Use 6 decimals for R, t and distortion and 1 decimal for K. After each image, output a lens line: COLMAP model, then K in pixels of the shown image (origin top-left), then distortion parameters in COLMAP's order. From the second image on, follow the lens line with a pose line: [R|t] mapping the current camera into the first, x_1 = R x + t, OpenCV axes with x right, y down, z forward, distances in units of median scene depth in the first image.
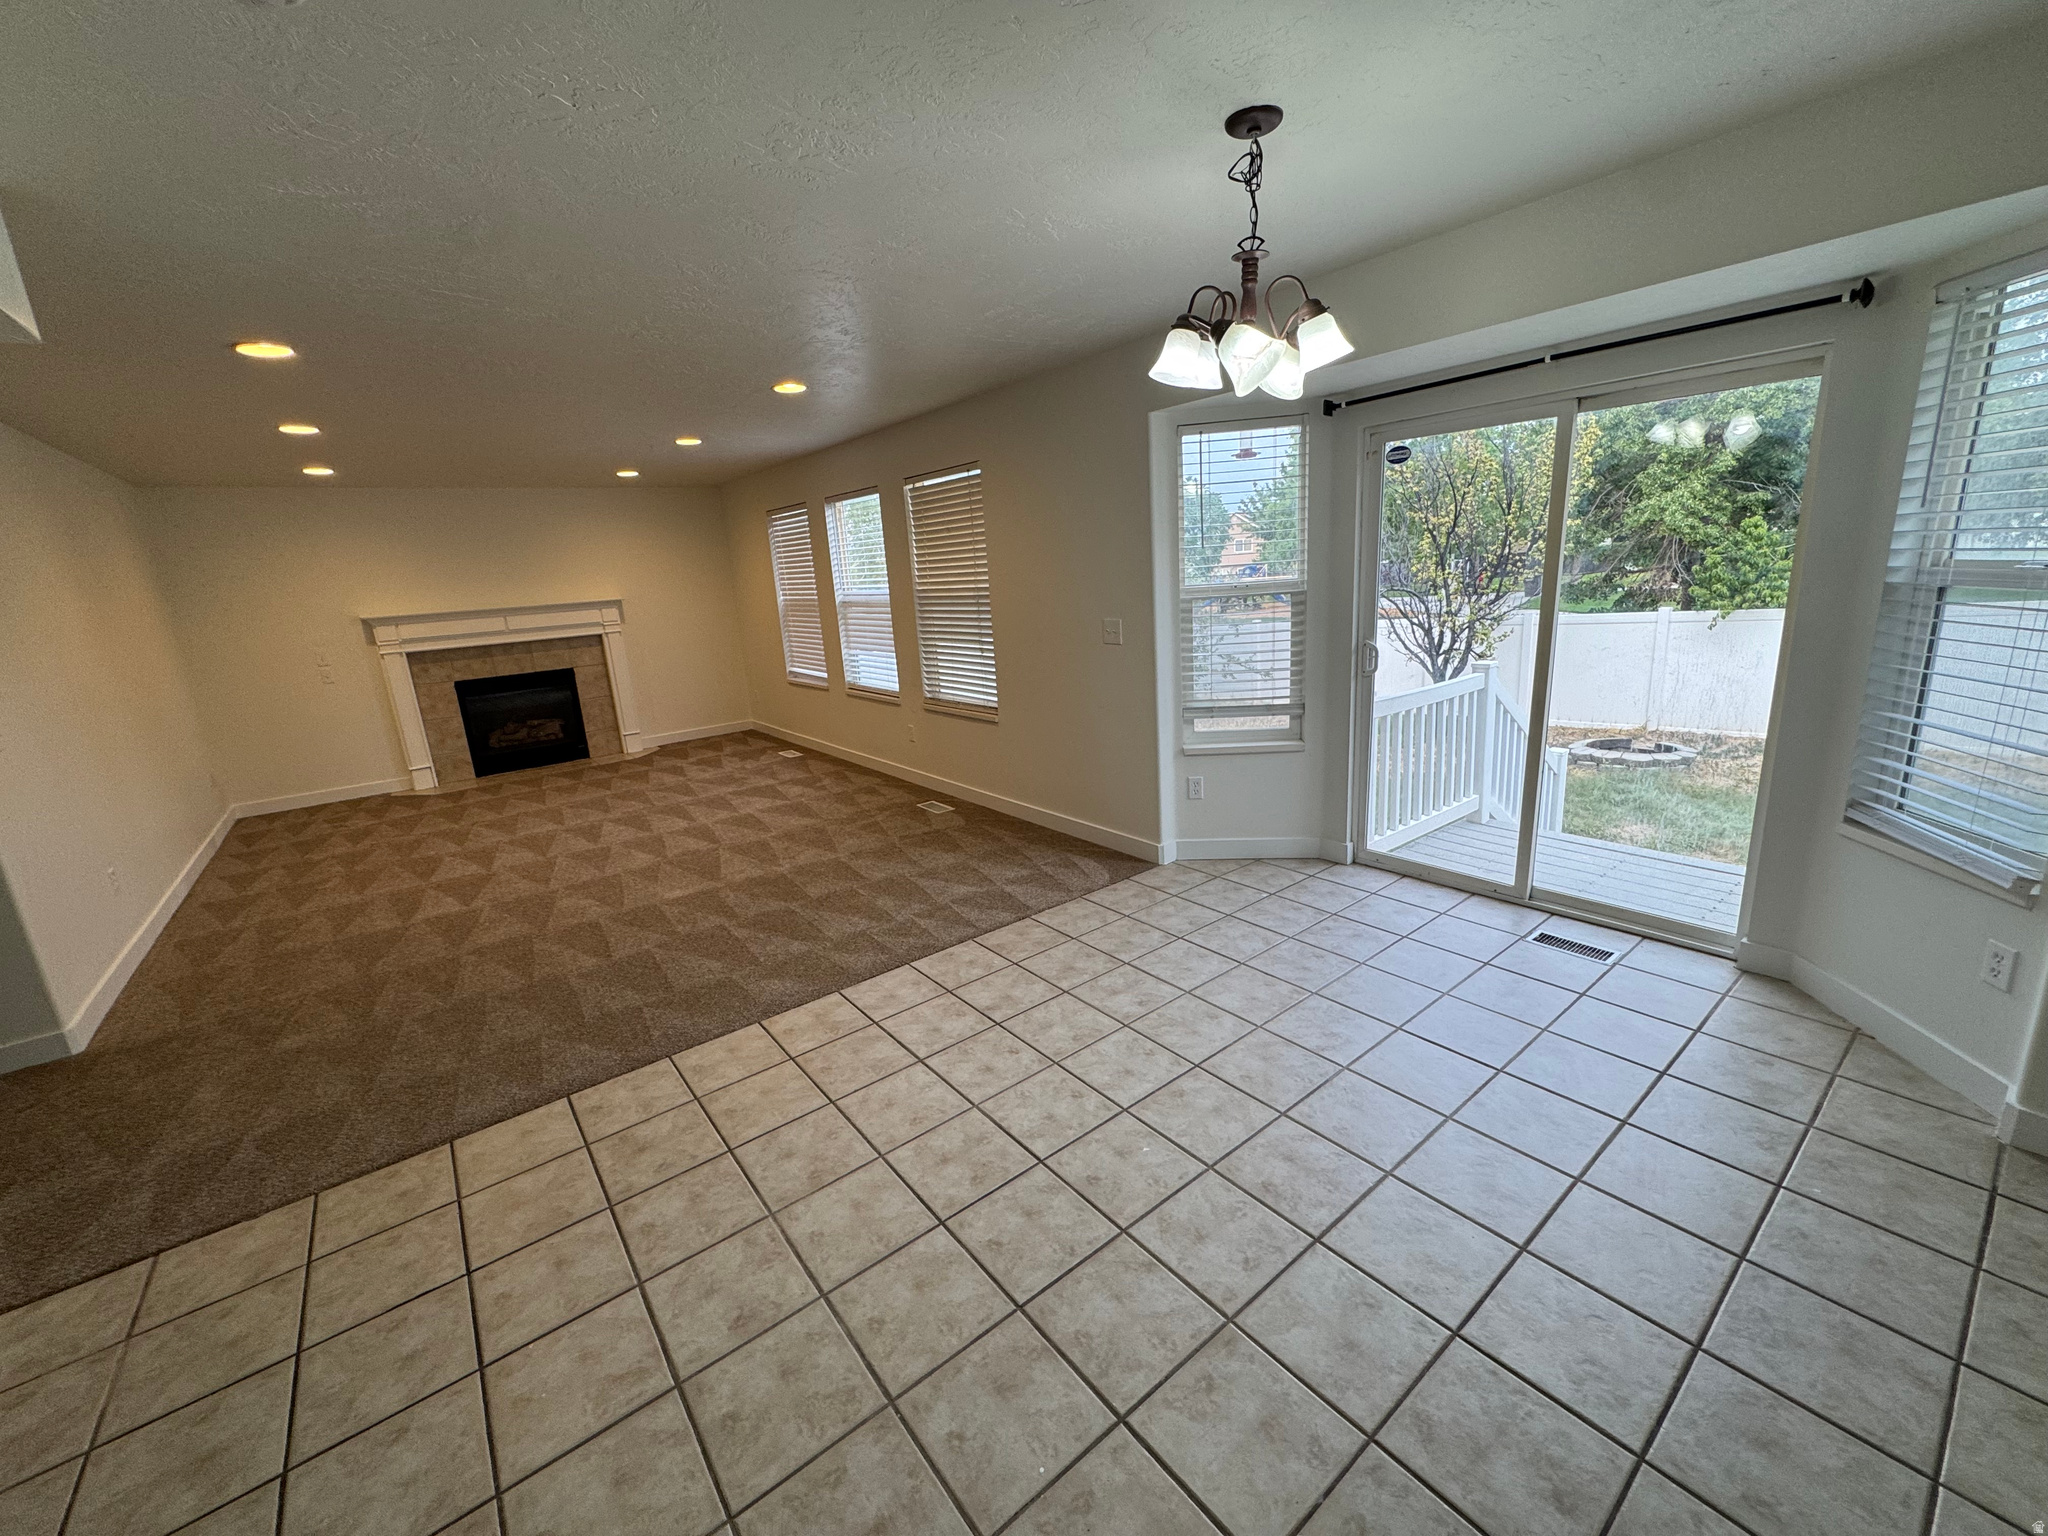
lens RADIAL K [[823.0, 0, 1023.0], [0, 823.0, 758.7], [0, 0, 1]] dist [-0.003643, -0.000047]
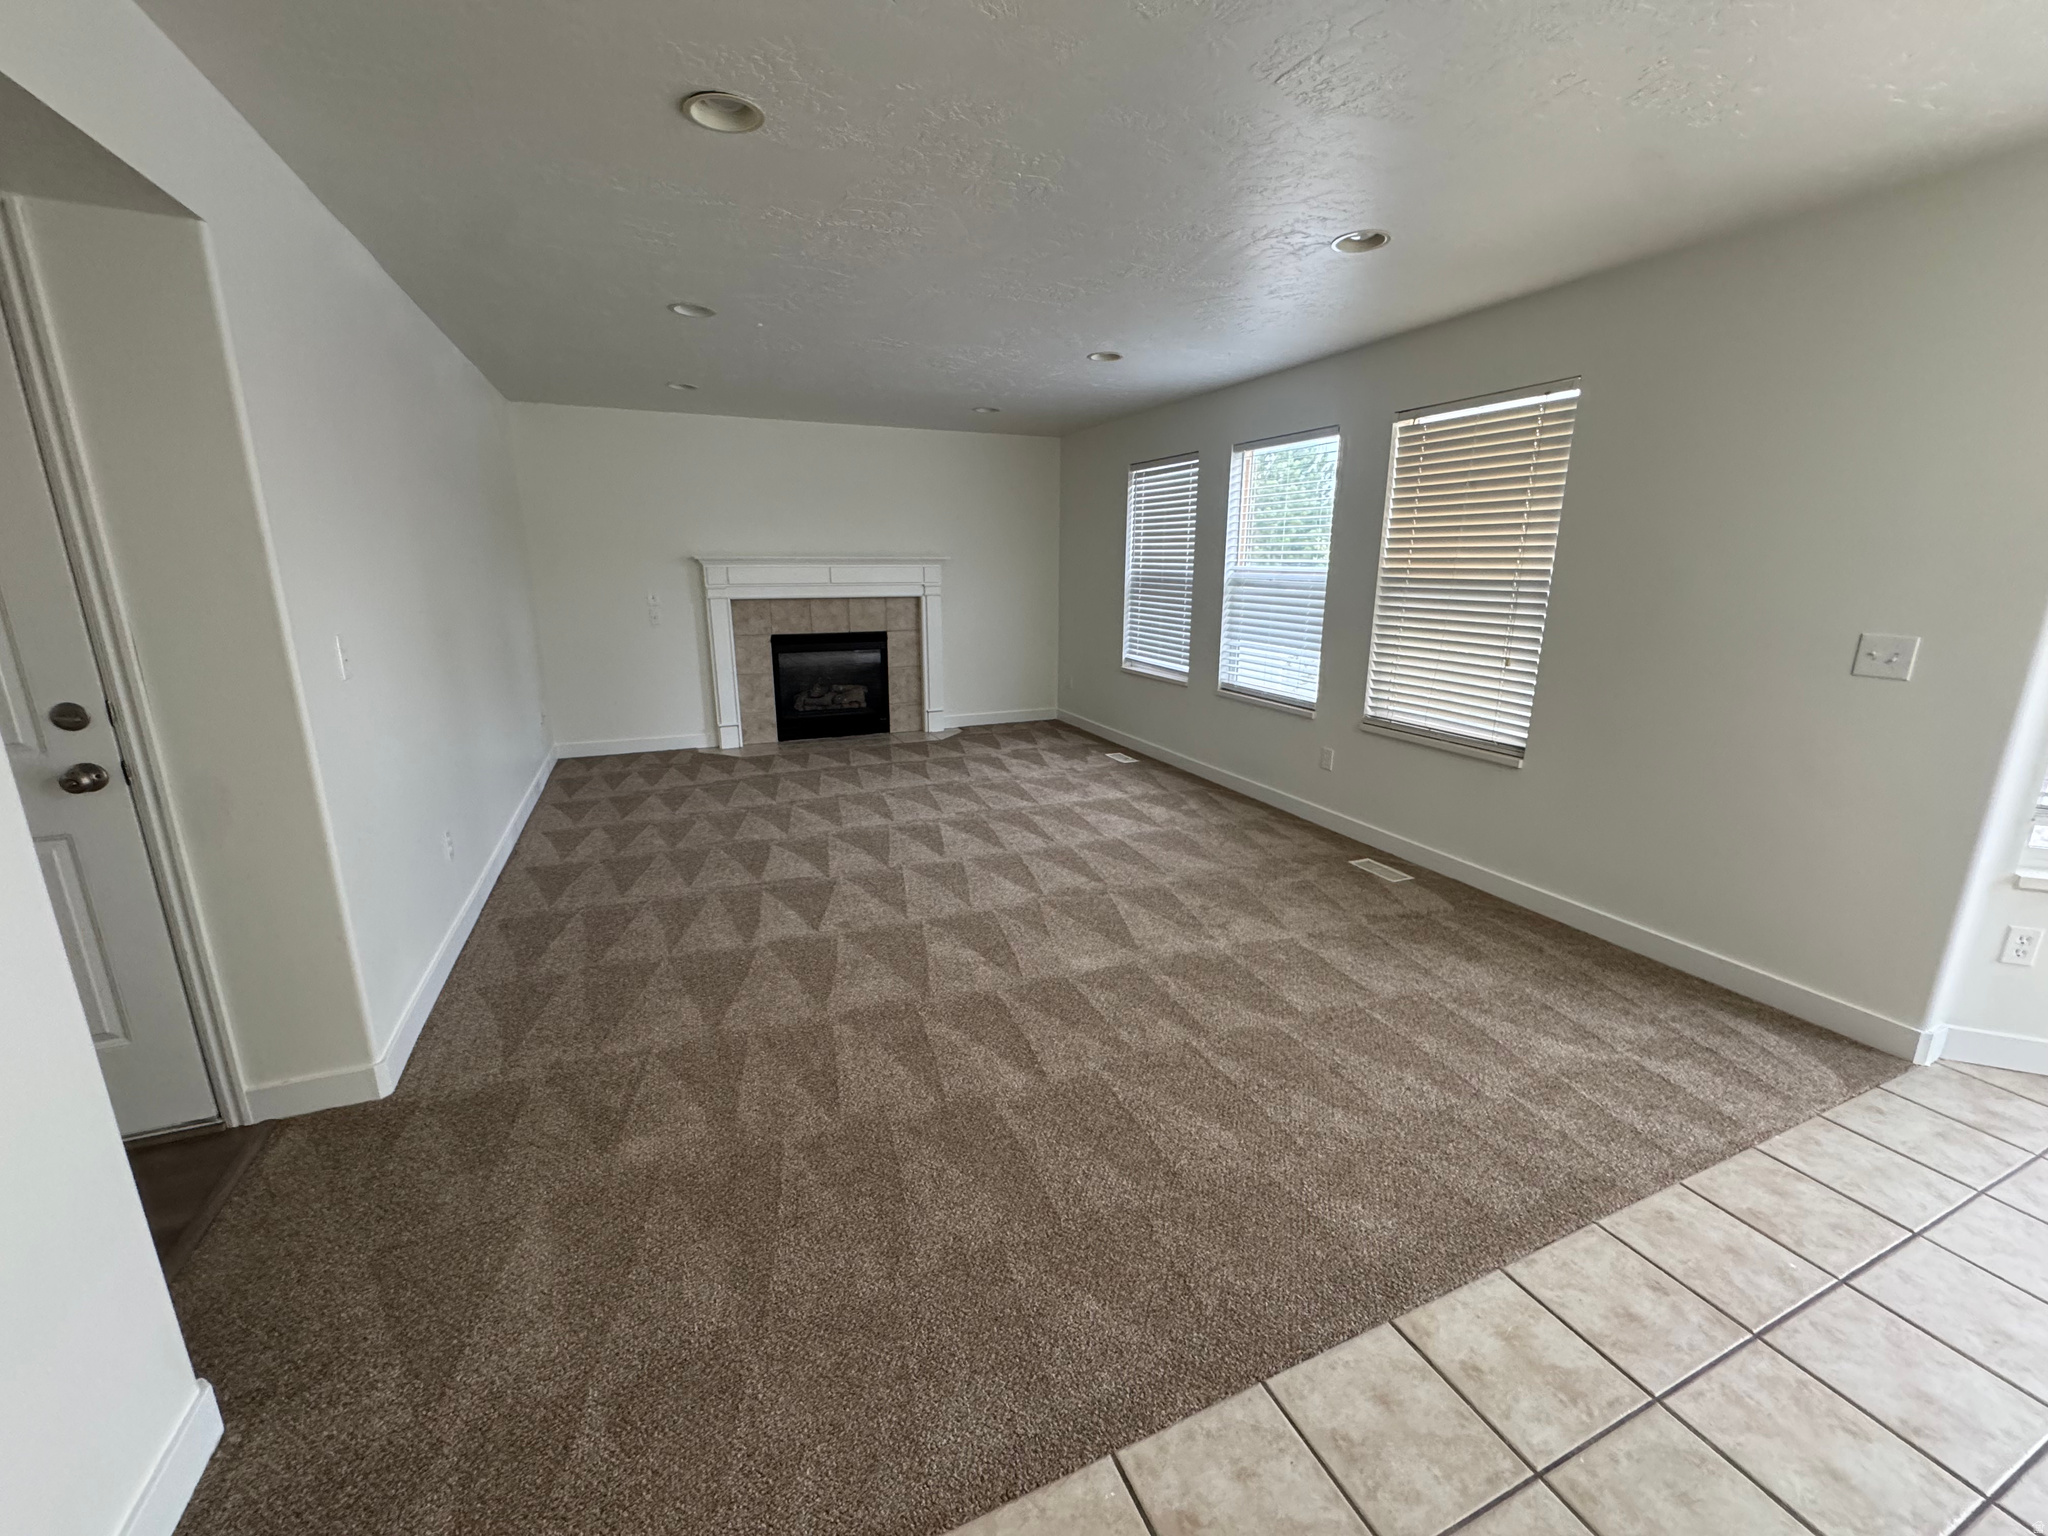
lens RADIAL K [[823.0, 0, 1018.4], [0, 823.0, 756.4], [0, 0, 1]] dist [-0.003643, -0.000047]
pose [[0.965951, 0.123544, -0.227323, -0.313248], [-0.121790, 0.992317, 0.021779, -0.020256], [0.228267, 0.006648, 0.973576, 0.269670]]
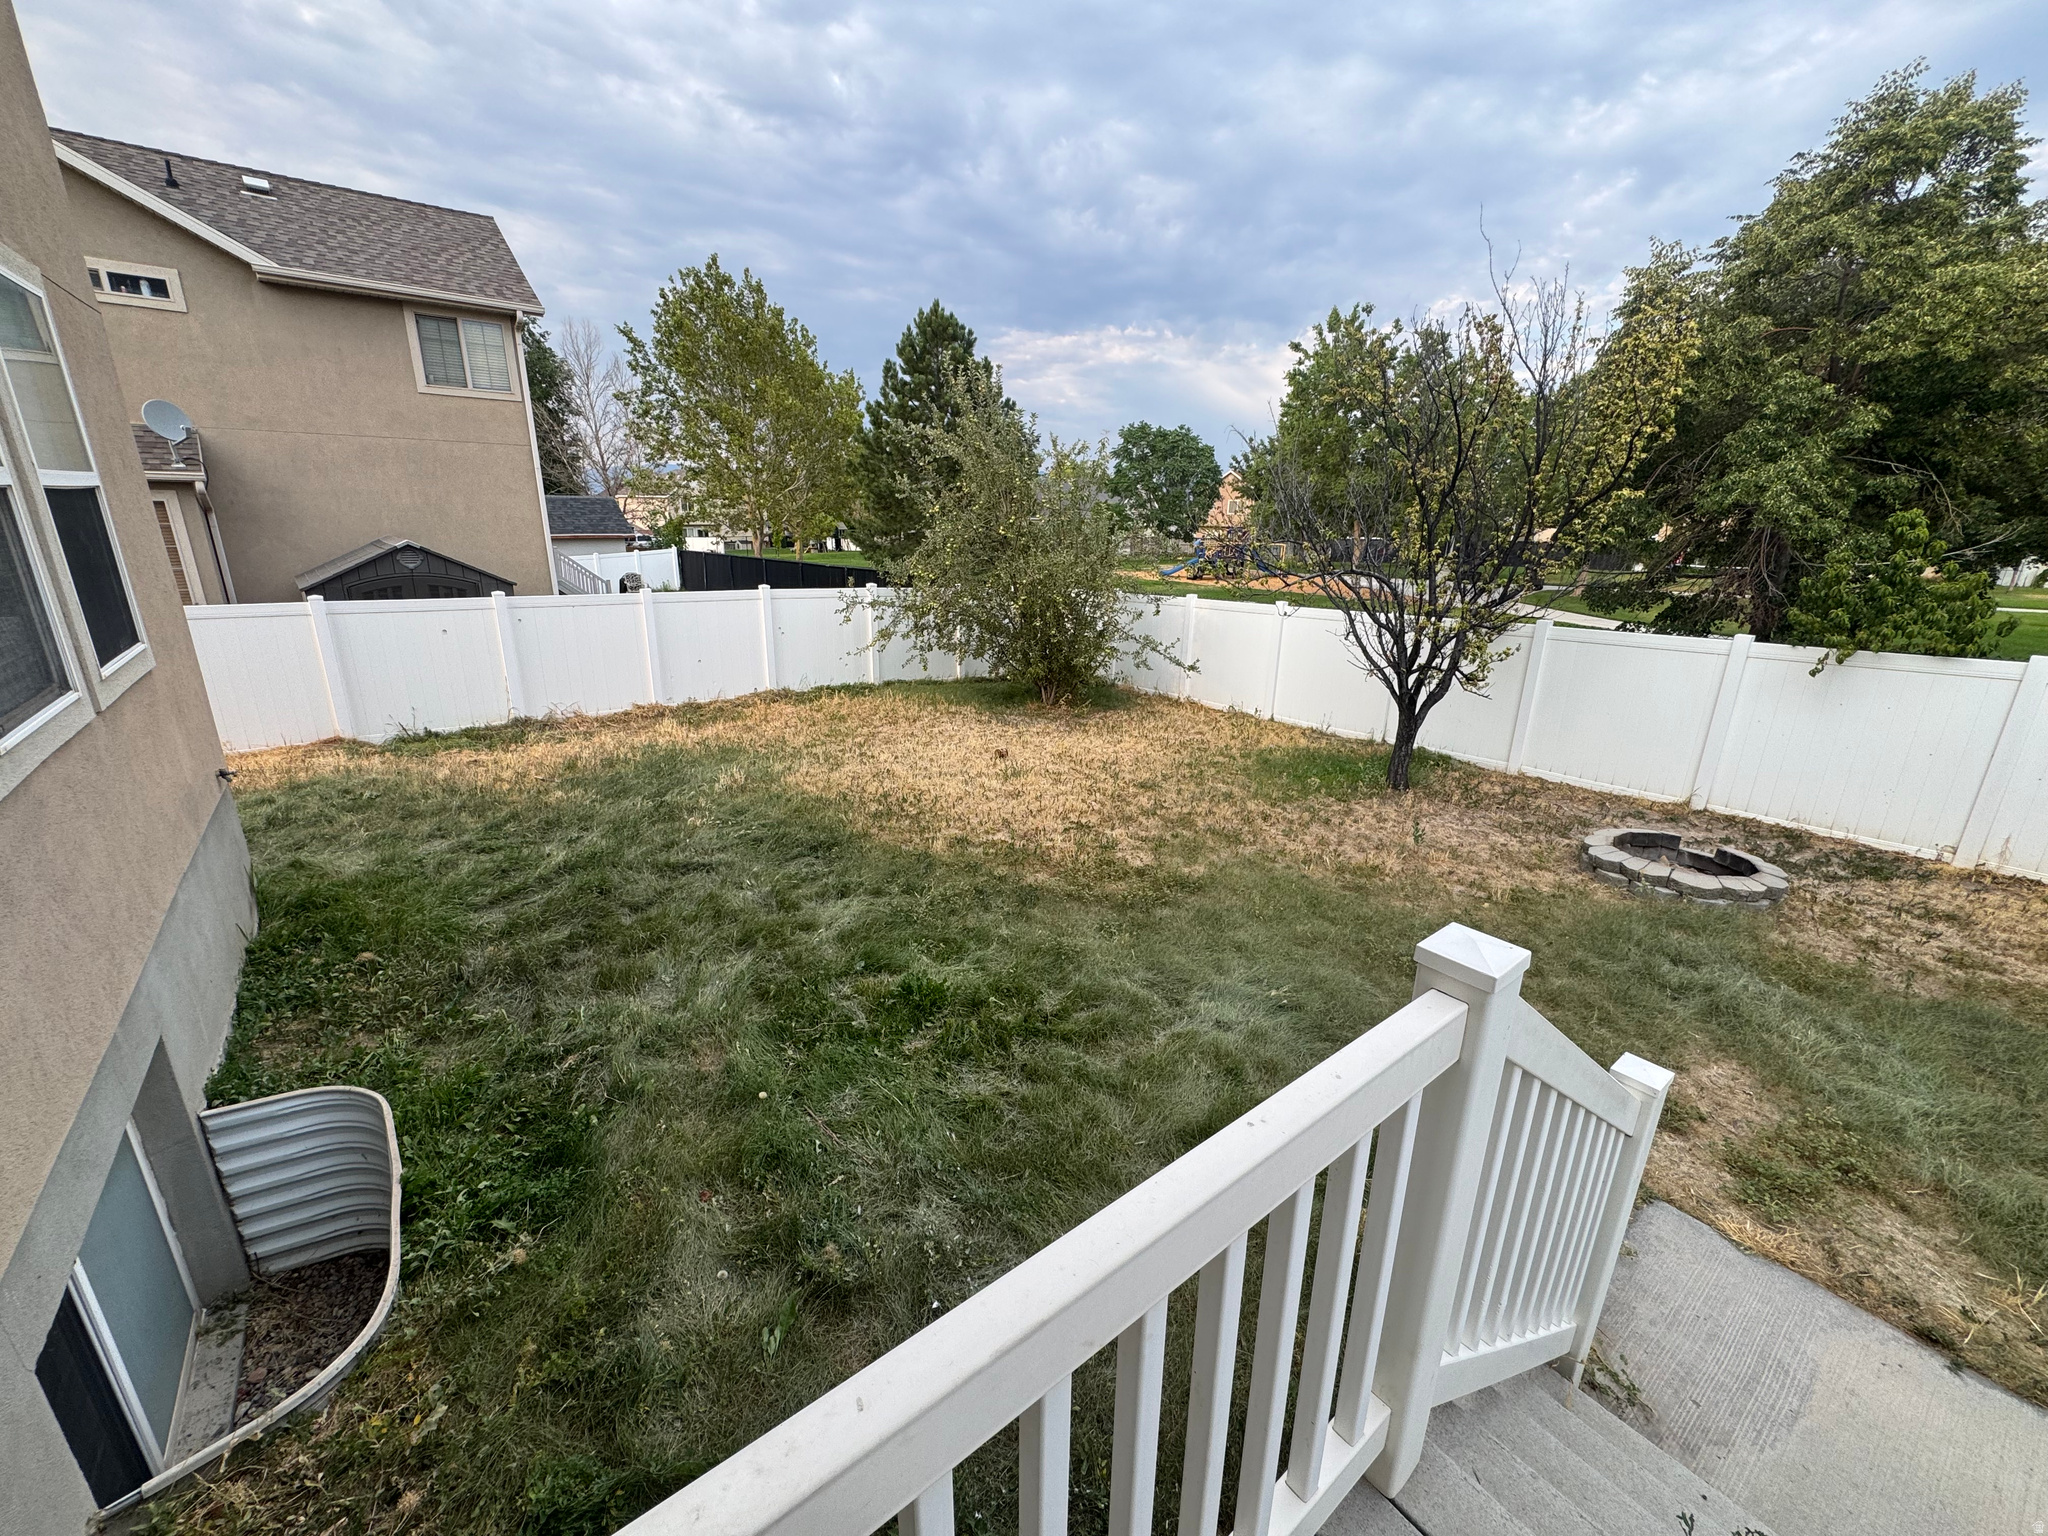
lens RADIAL K [[823.0, 0, 1025.6], [0, 823.0, 759.2], [0, 0, 1]] dist [-0.003643, -0.000047]
pose [[0.996107, 0.083616, 0.027897, 0.429181], [-0.085228, 0.994386, 0.062707, -0.176713], [-0.022497, -0.064841, 0.997642, 0.787865]]
